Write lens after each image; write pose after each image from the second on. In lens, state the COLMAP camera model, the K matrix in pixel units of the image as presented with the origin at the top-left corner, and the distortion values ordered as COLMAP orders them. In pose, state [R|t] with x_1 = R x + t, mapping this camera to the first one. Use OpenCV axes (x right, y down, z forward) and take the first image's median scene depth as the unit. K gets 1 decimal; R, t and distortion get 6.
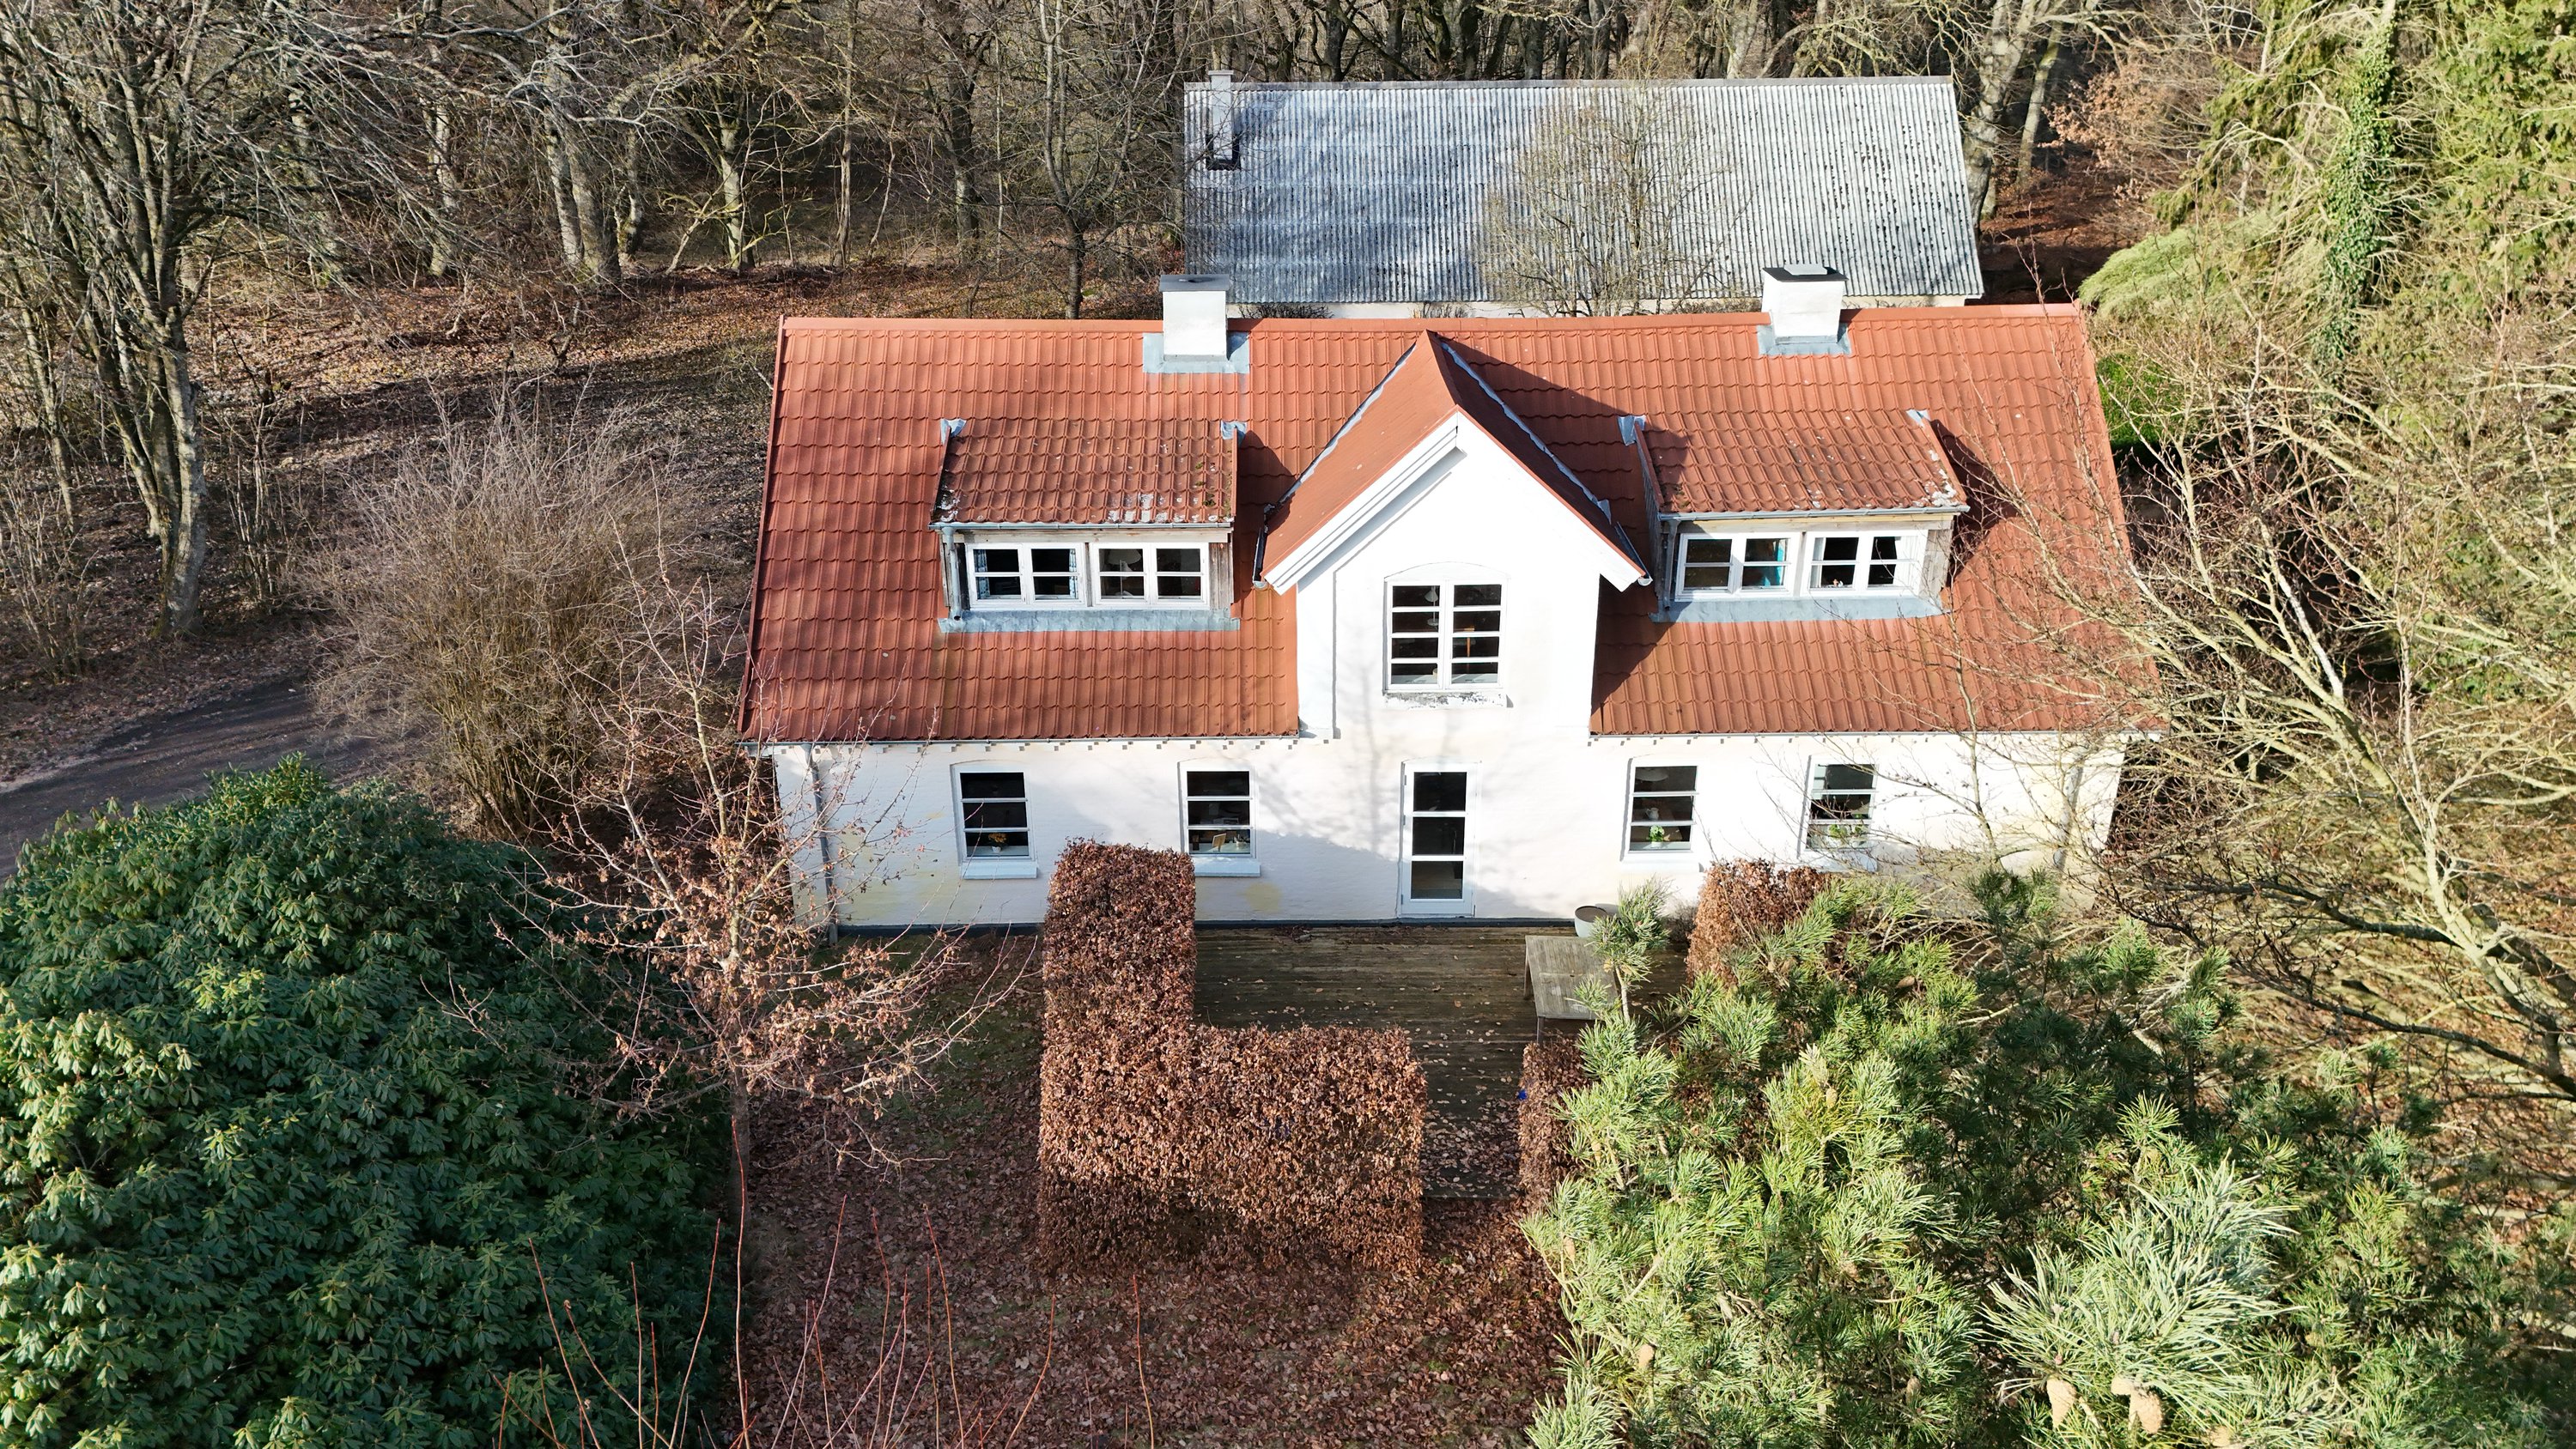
lens RADIAL K [[1859.0, 0, 1287.7], [0, 1859.0, 732.0], [0, 0, 1]] dist [0.075972, -0.043353]
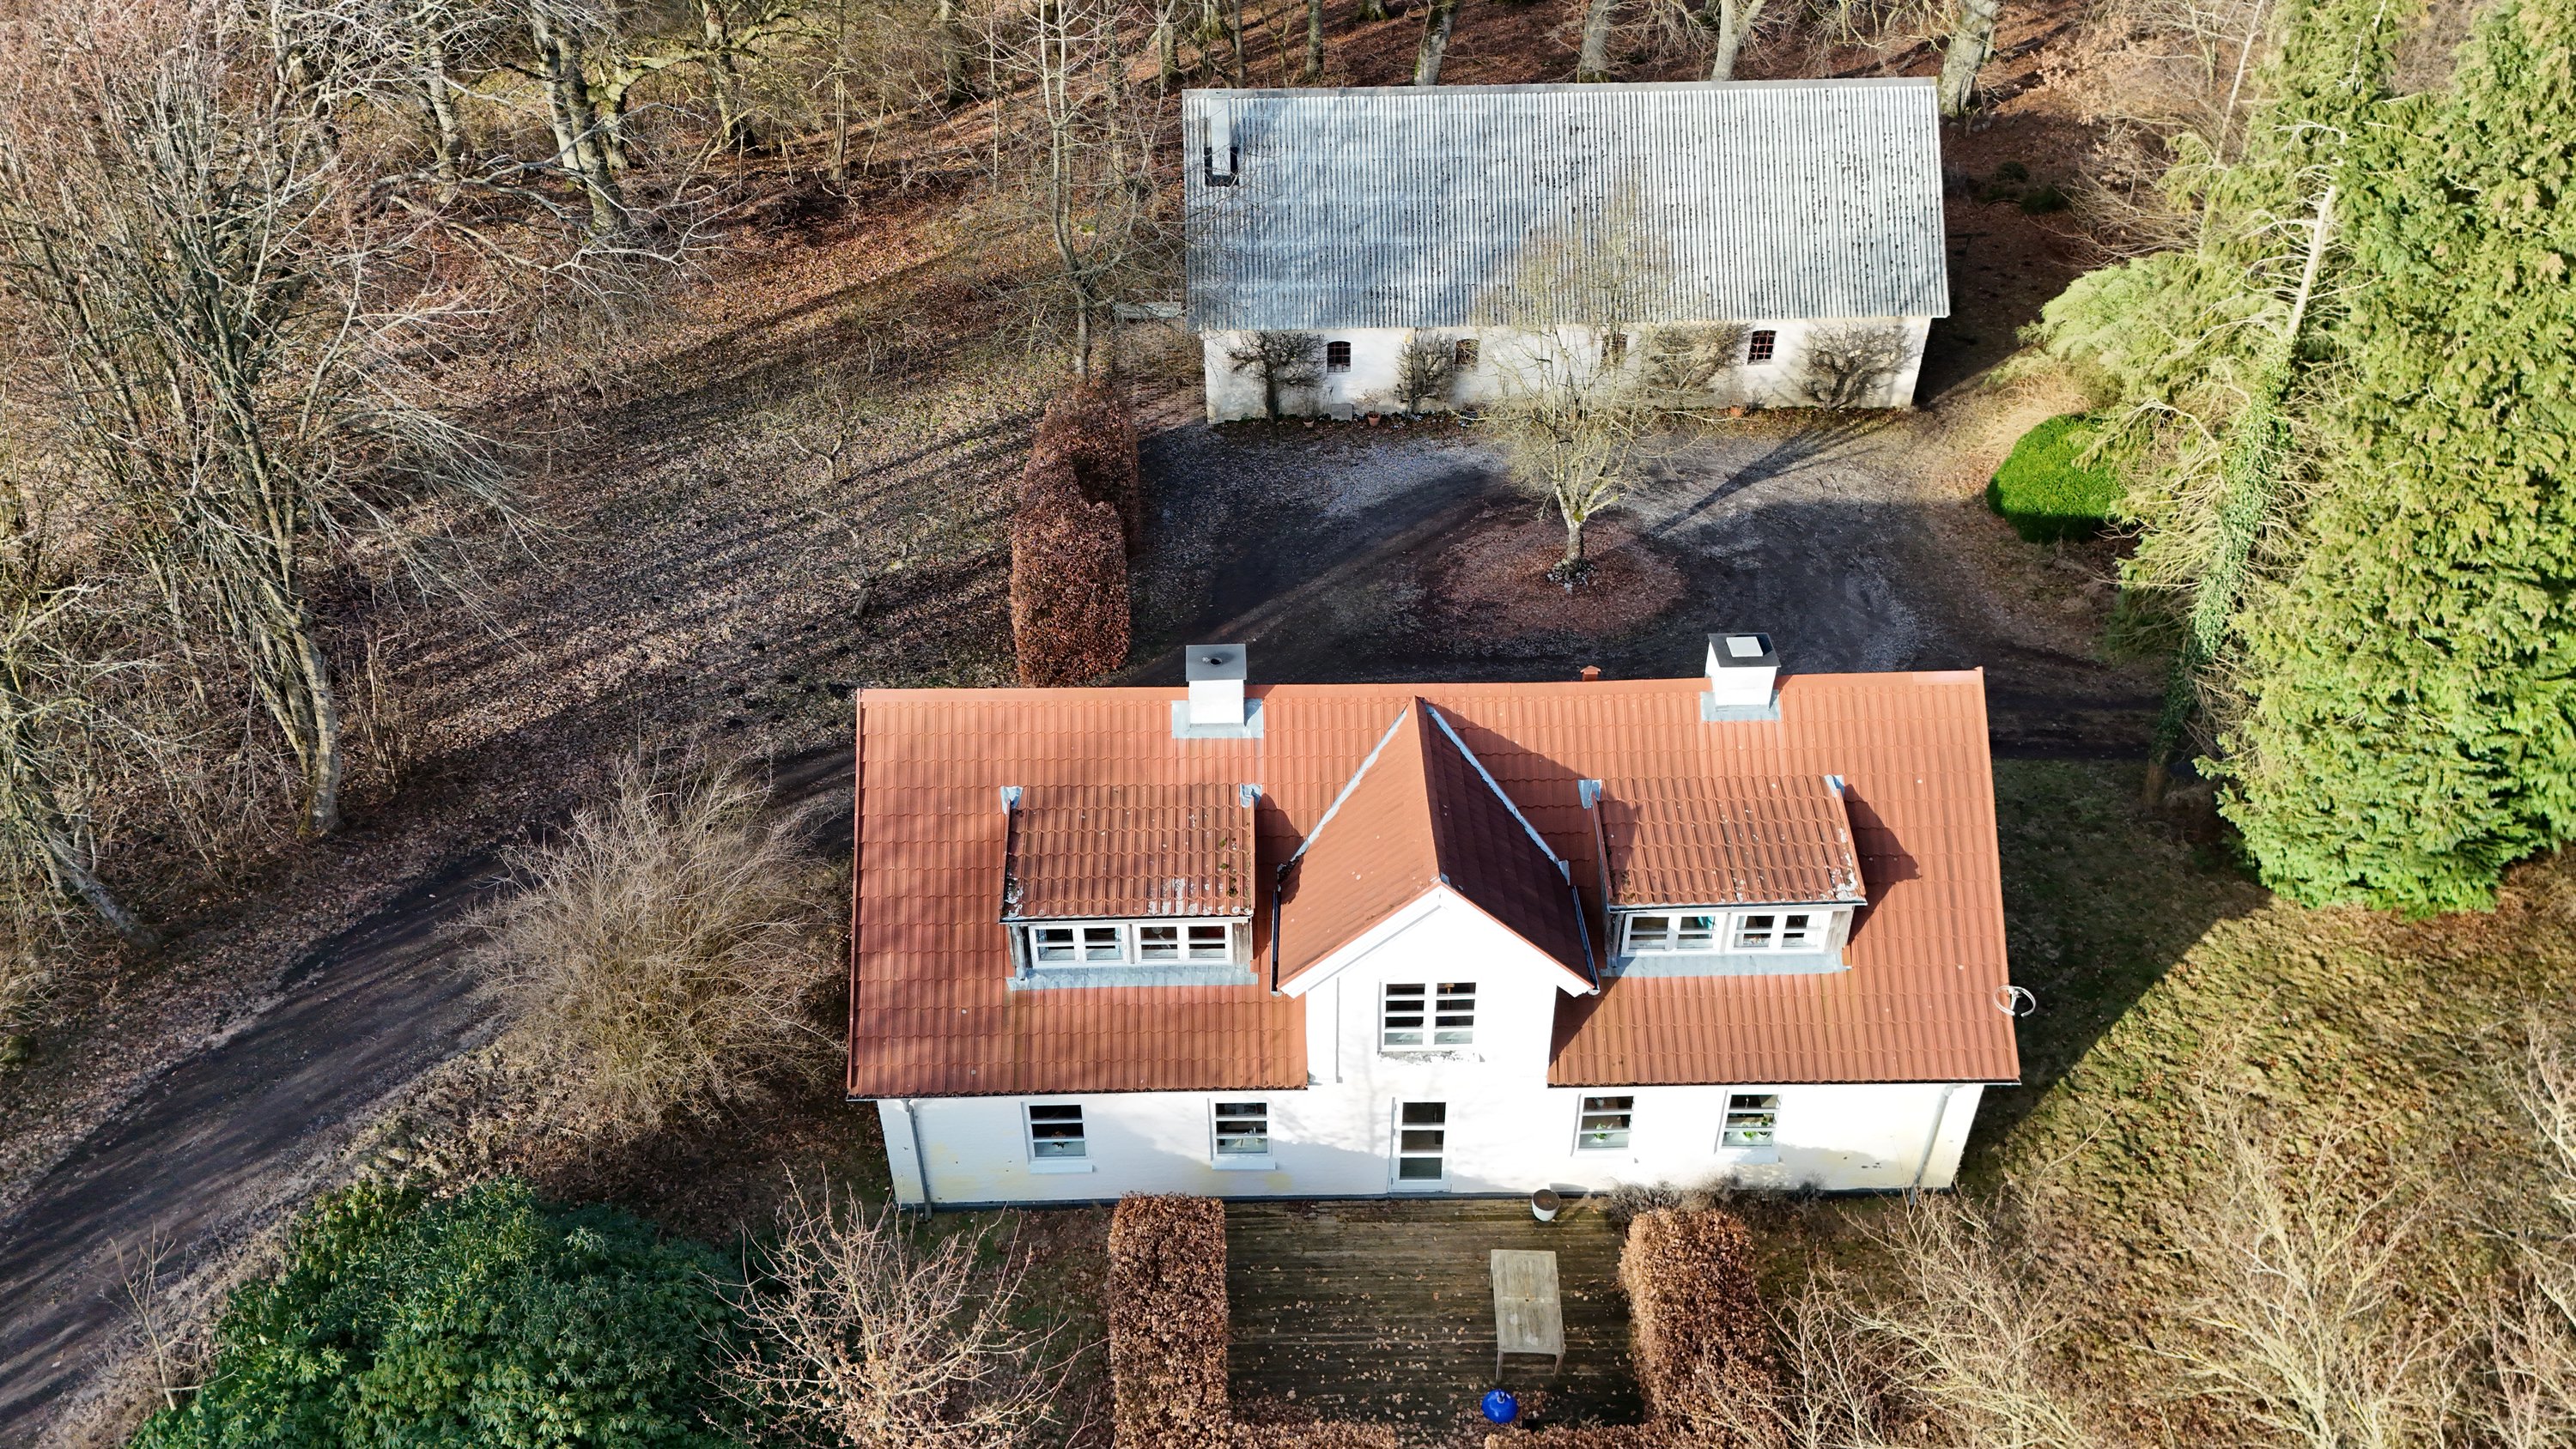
lens RADIAL K [[1859.0, 0, 1286.5], [0, 1859.0, 730.7], [0, 0, 1]] dist [0.075972, -0.043353]
pose [[0.999970, -0.004423, 0.006335, -0.014530], [0.003051, 0.979356, 0.202121, -0.459943], [-0.007099, -0.202096, 0.979340, -0.143919]]
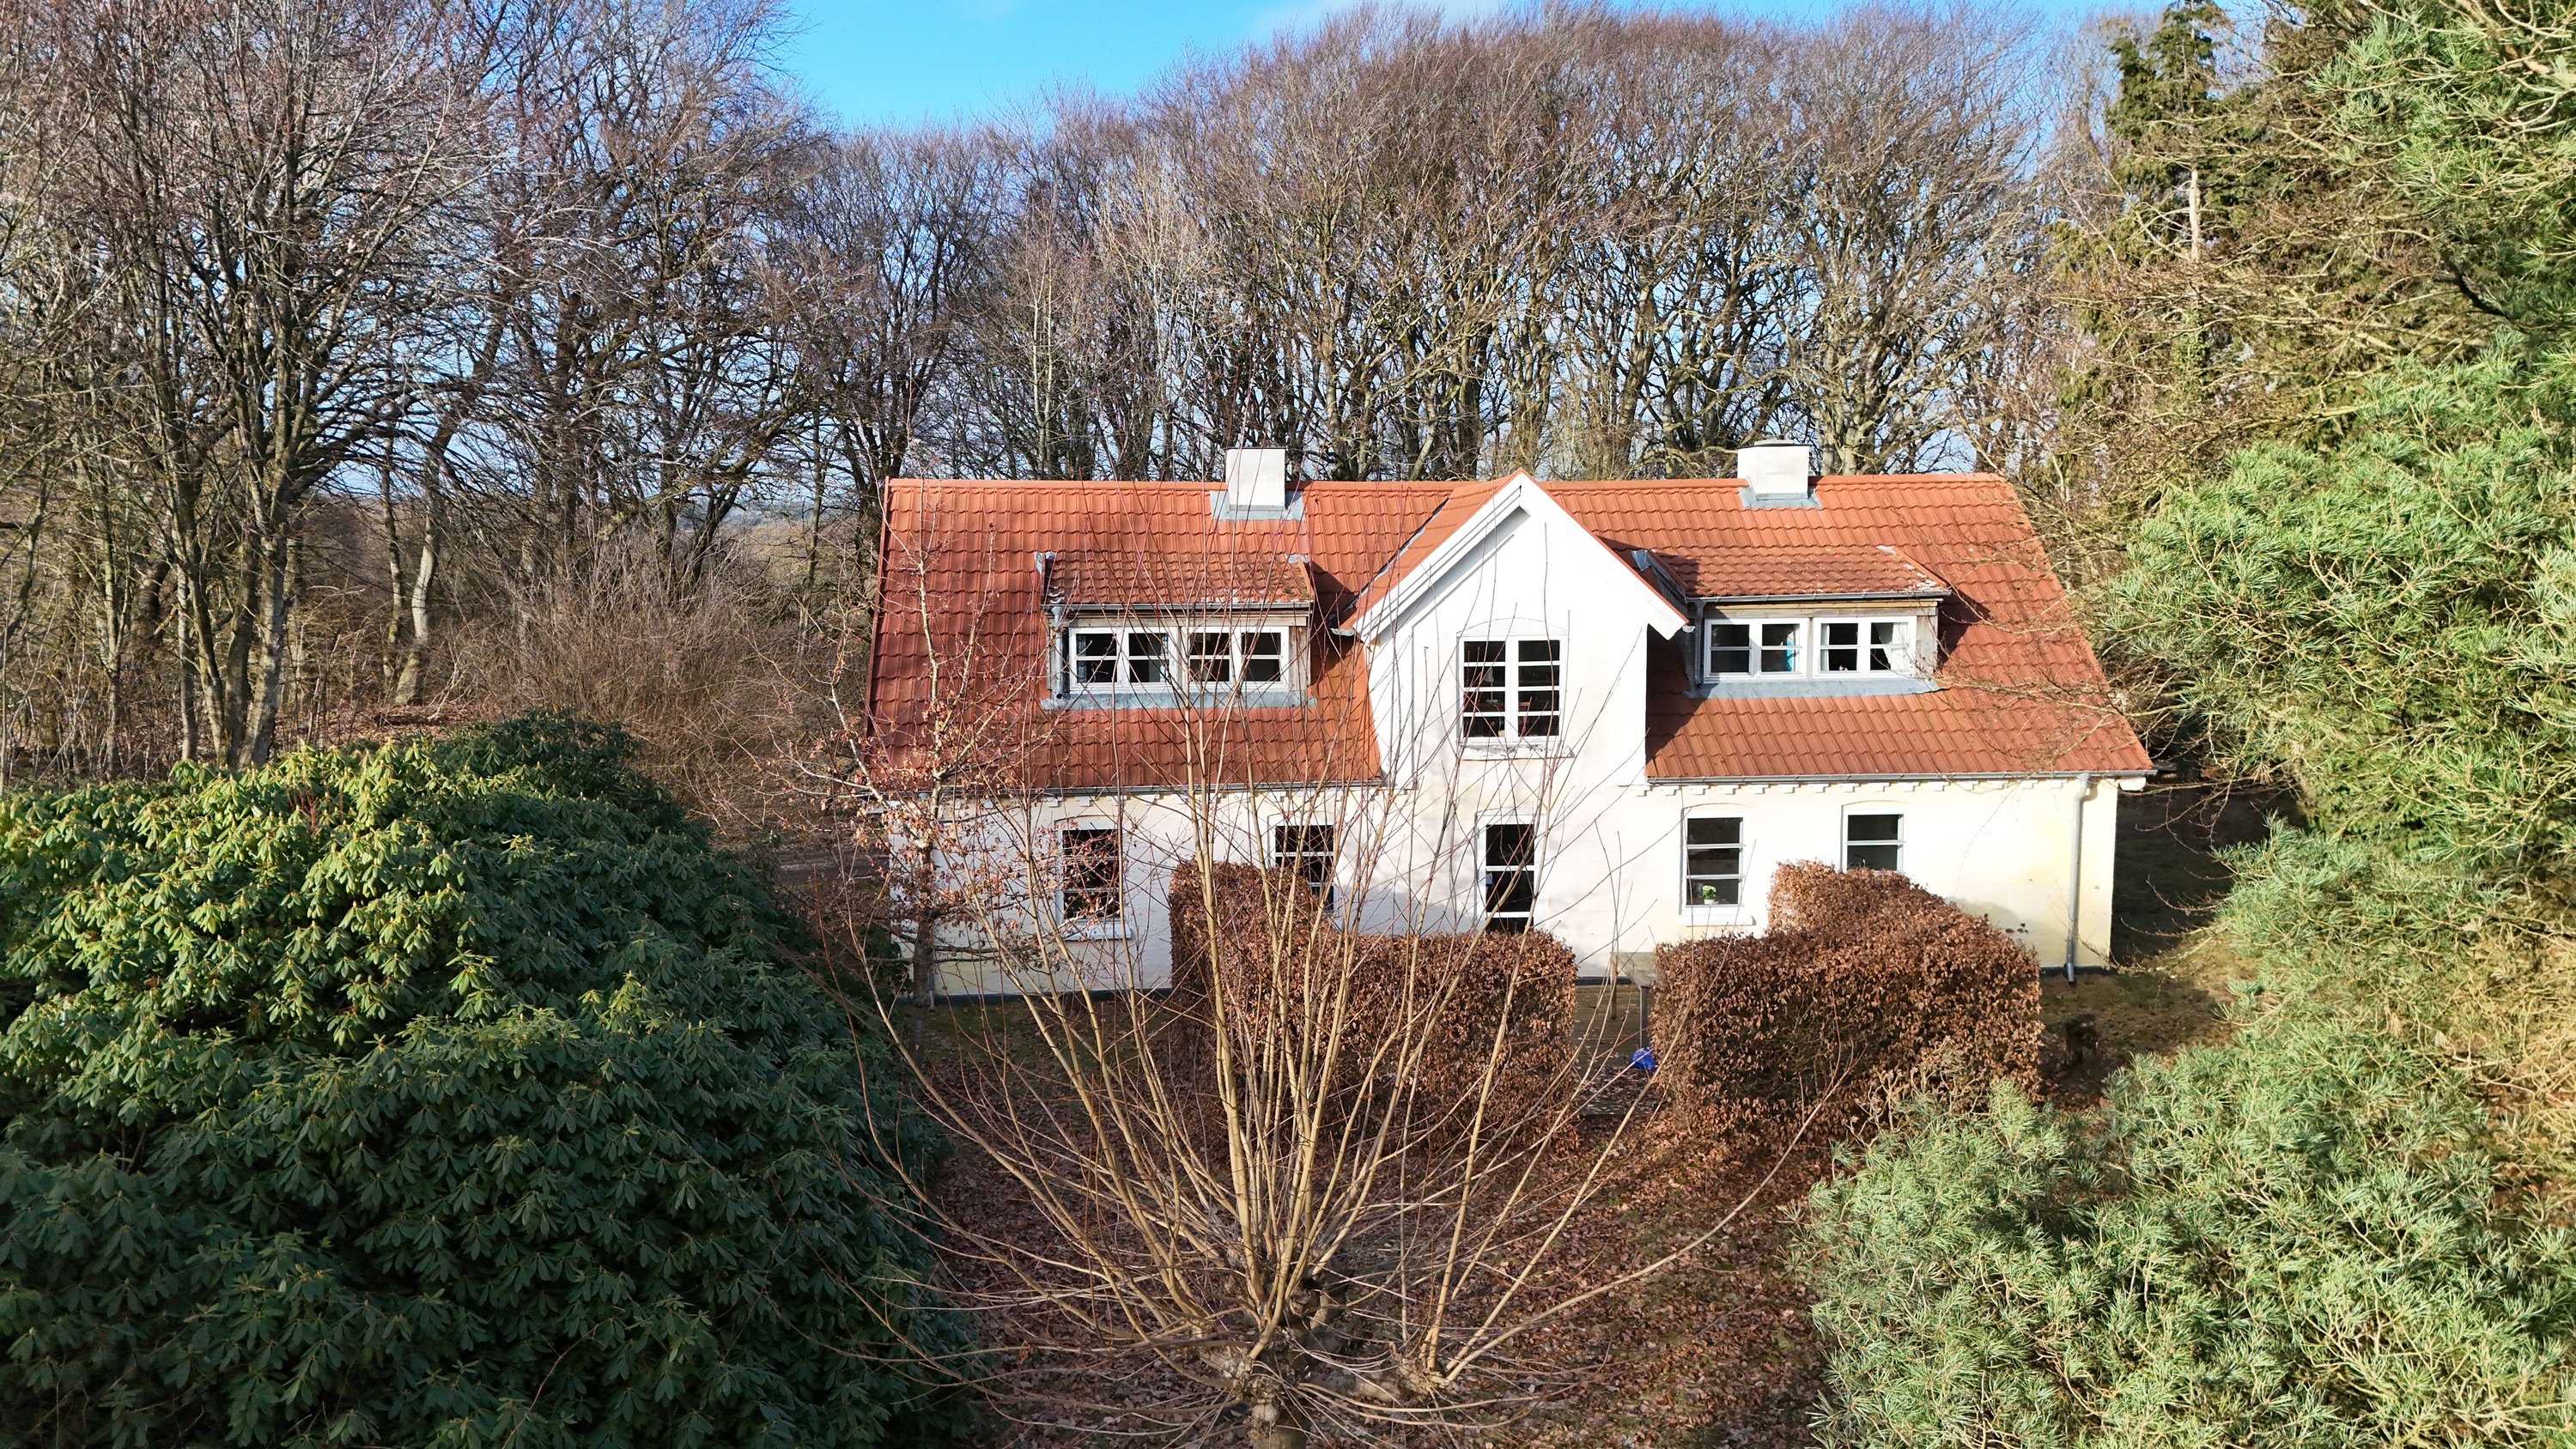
lens RADIAL K [[1859.0, 0, 1294.2], [0, 1859.0, 724.2], [0, 0, 1]] dist [0.075972, -0.043353]
pose [[0.996288, -0.007586, 0.085750, -0.133828], [0.034699, 0.946995, -0.319369, 0.304300], [-0.078782, 0.321159, 0.943743, -0.026501]]
